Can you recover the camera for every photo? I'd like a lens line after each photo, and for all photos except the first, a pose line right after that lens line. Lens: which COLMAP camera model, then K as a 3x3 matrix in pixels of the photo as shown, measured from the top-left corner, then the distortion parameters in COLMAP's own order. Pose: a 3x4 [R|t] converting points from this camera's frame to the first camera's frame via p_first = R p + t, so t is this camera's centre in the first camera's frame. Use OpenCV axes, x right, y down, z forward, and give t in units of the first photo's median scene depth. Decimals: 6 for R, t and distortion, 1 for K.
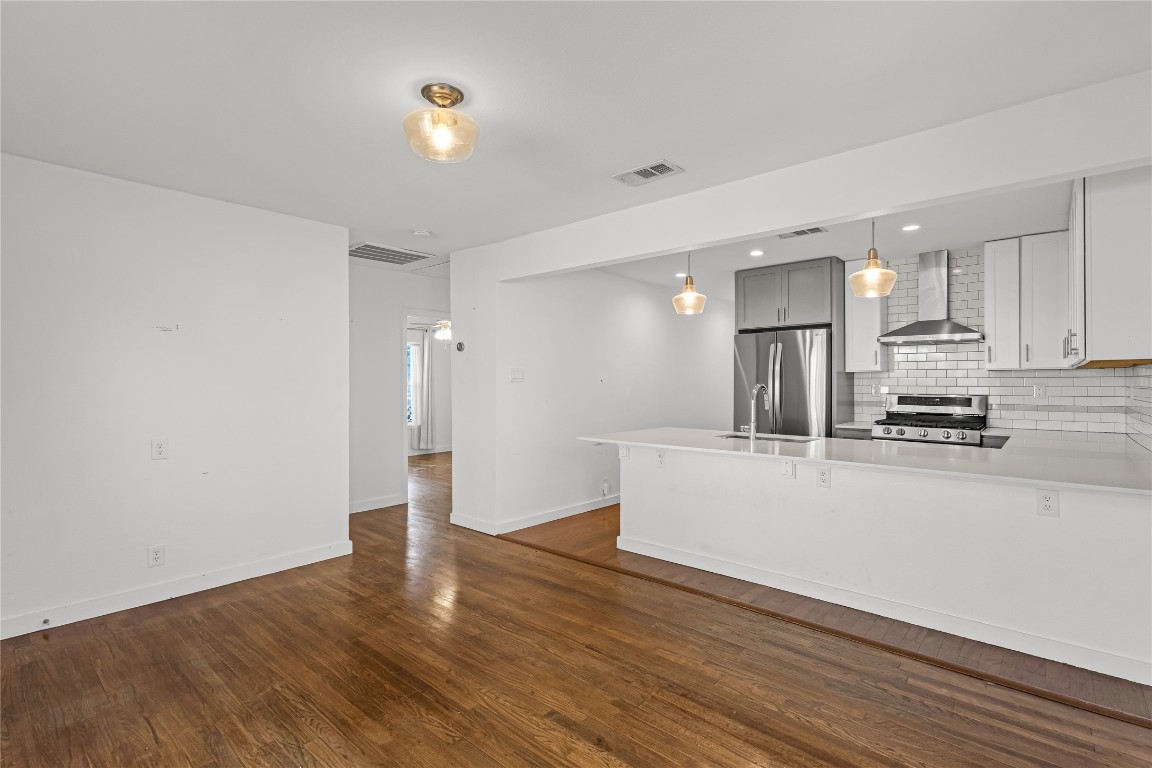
lens RADIAL K [[542.9, 0, 574.4], [0, 542.9, 389.5], [0, 0, 1]] dist [0.008930, 0.001014]
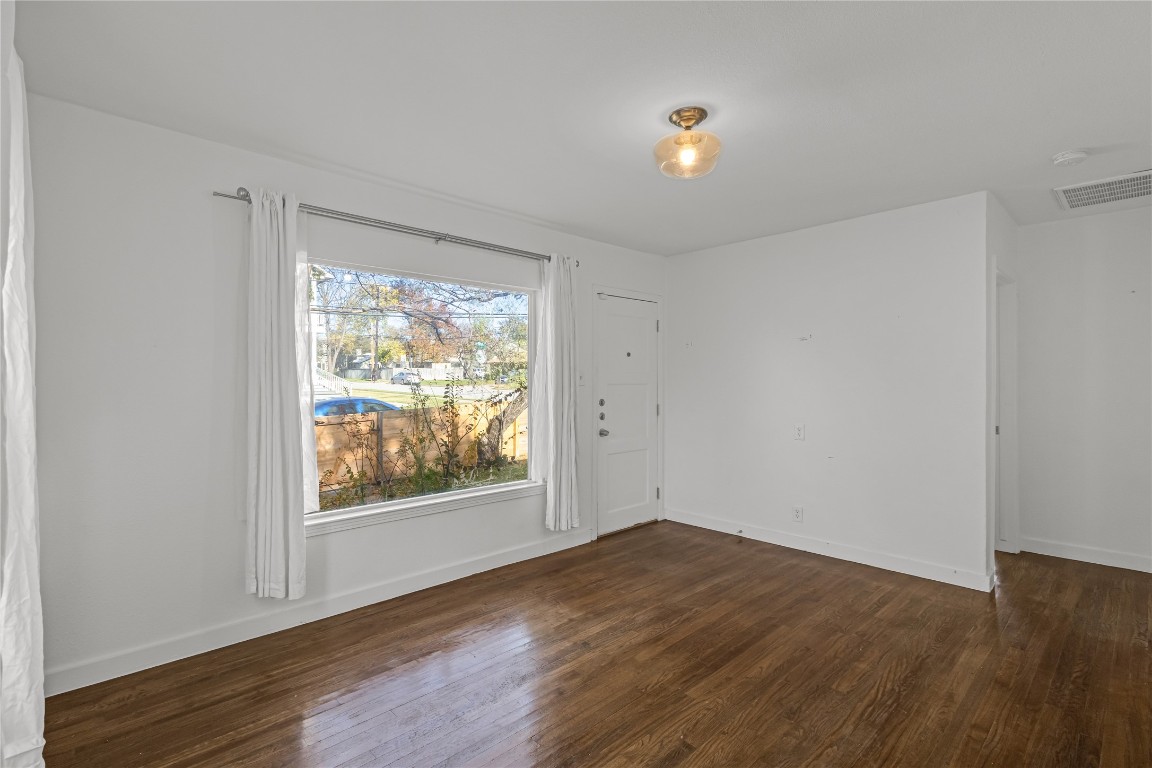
lens RADIAL K [[538.3, 0, 573.7], [0, 538.3, 383.2], [0, 0, 1]] dist [0.012694, 0.000364]
pose [[-0.089350, 0.001981, -0.995998, 0.640417], [-0.010001, 0.999946, 0.002886, -0.008364], [0.995950, 0.010219, -0.089325, 0.648358]]
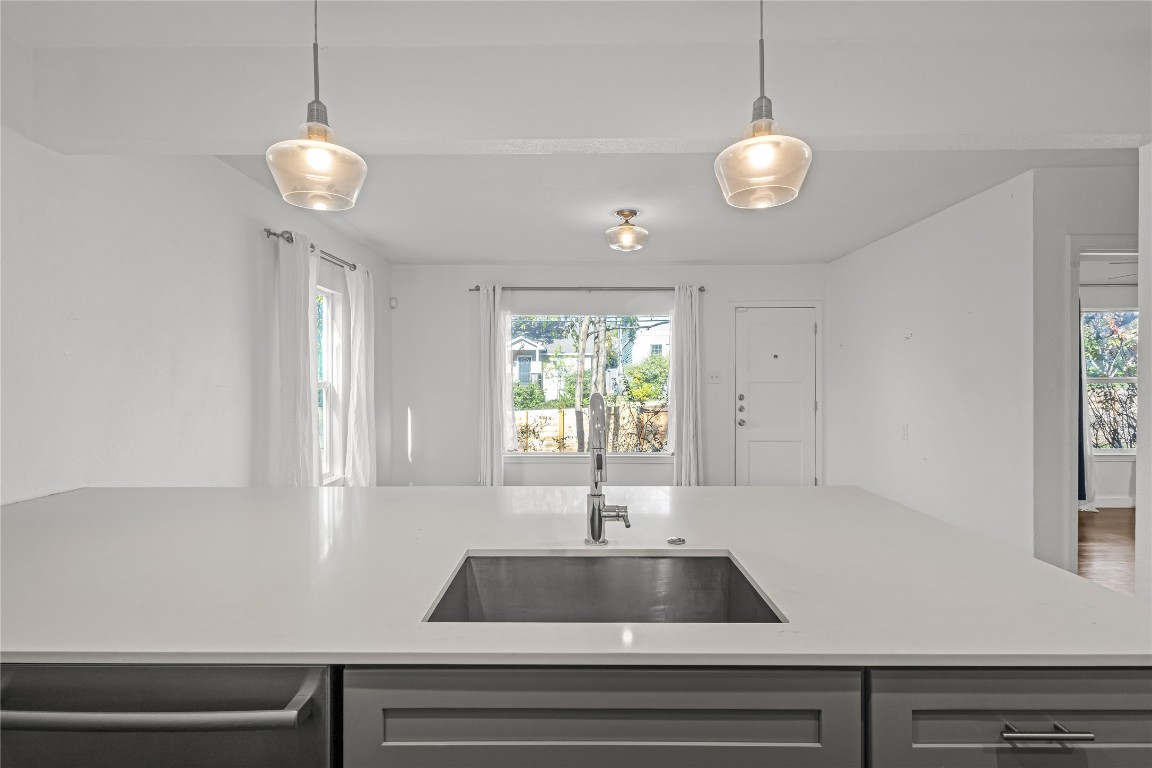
lens RADIAL K [[535.5, 0, 571.4], [0, 535.5, 393.3], [0, 0, 1]] dist [0.000750, 0.001086]
pose [[-0.753625, 0.020592, -0.656982, 0.754225], [-0.006101, 0.999247, 0.038319, -0.030487], [0.657276, 0.032886, -0.752932, 1.612814]]
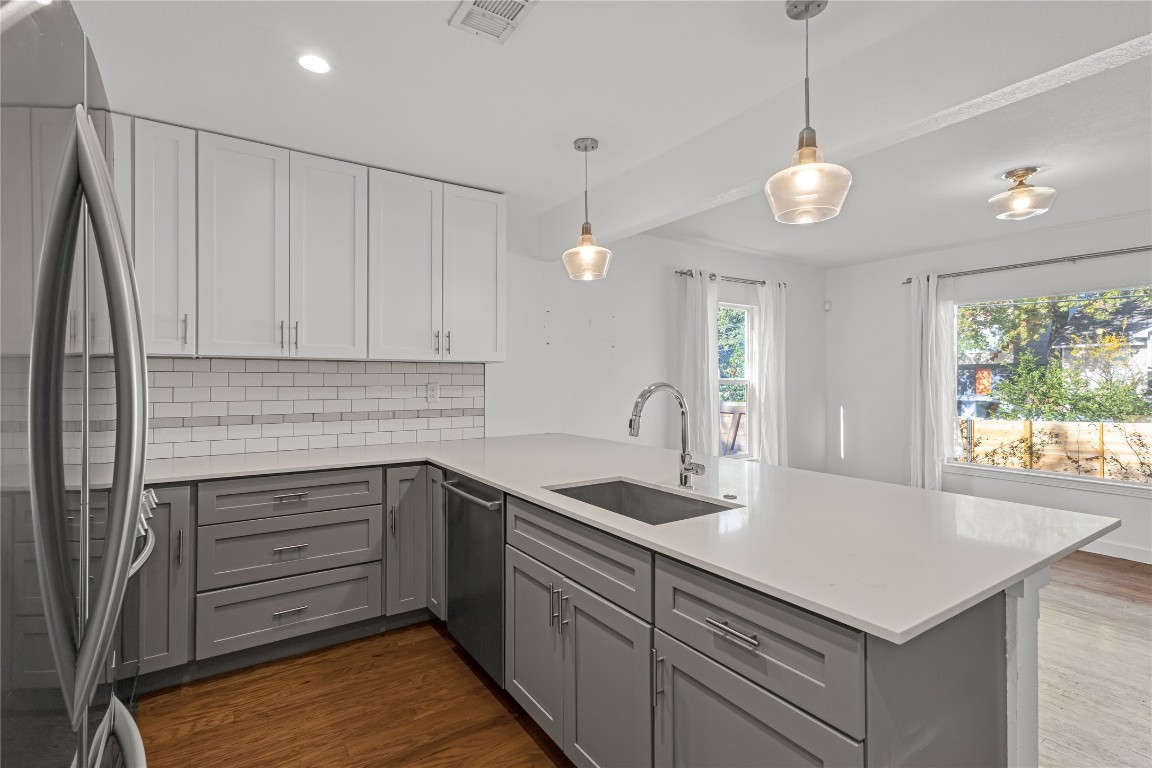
lens RADIAL K [[542.9, 0, 574.4], [0, 542.9, 389.5], [0, 0, 1]] dist [0.008930, 0.001014]
pose [[-0.967426, -0.004385, 0.253117, 0.384759], [0.003488, 0.999524, 0.030650, -0.025665], [-0.253131, 0.030534, -0.966950, 1.979791]]
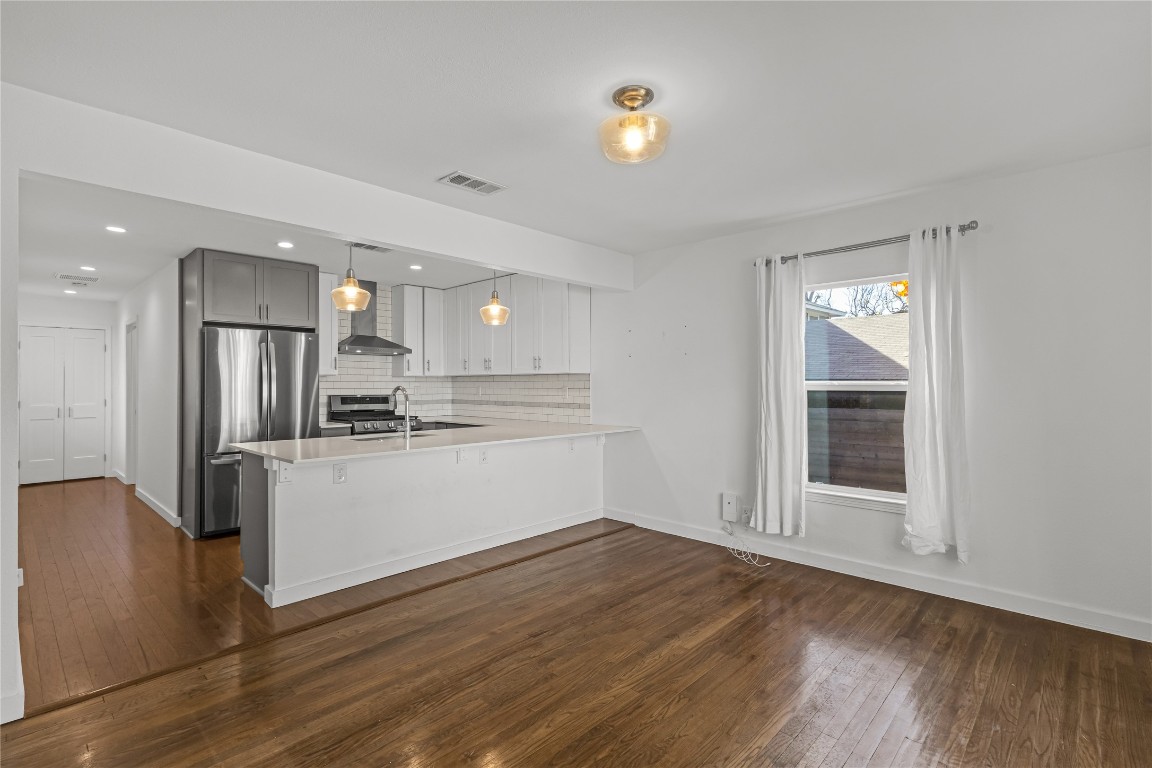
lens RADIAL K [[535.9, 0, 572.4], [0, 535.9, 385.9], [0, 0, 1]] dist [0.003916, 0.000238]
pose [[0.038672, -0.001169, 0.999251, -0.917984], [0.015710, 0.999876, 0.000562, -0.008409], [-0.999128, 0.015677, 0.038685, 0.802896]]
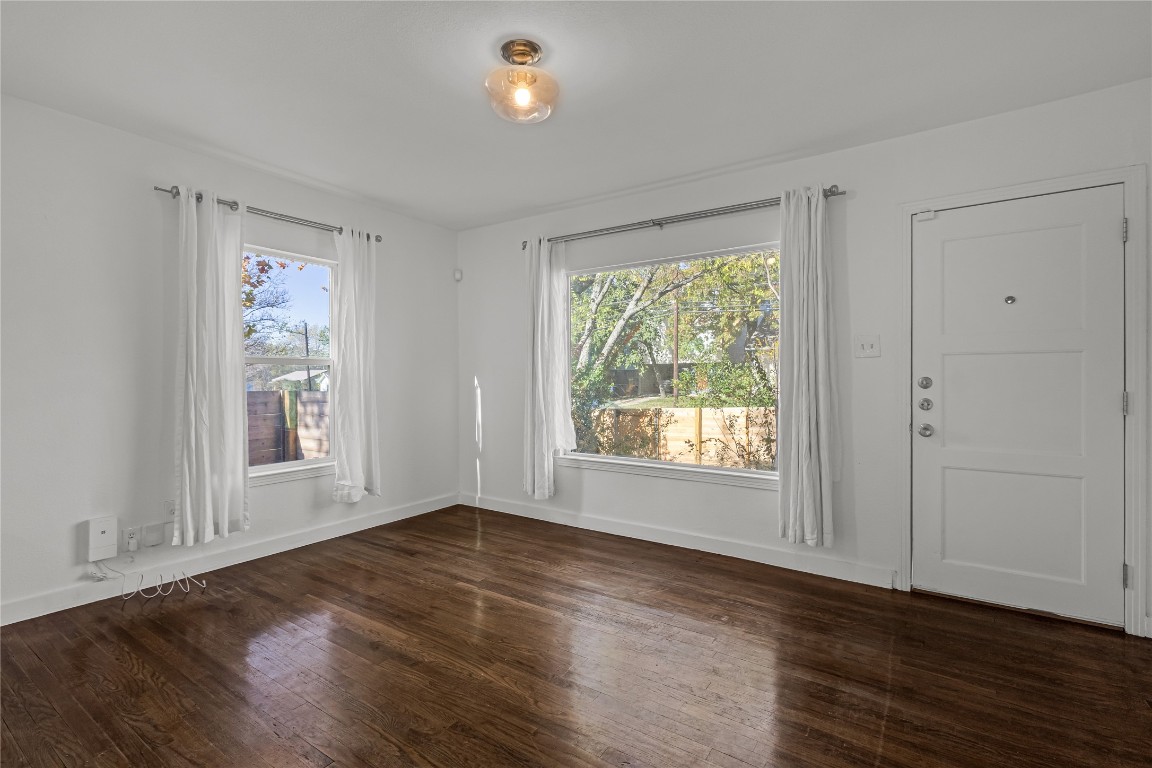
lens RADIAL K [[527.2, 0, 573.0], [0, 527.2, 378.9], [0, 0, 1]] dist [0.009284, 0.000475]
pose [[-0.991949, 0.001445, -0.126630, -0.156544], [-0.000511, 0.999881, 0.015411, 0.029846], [0.126637, 0.015352, -0.991830, 1.480870]]
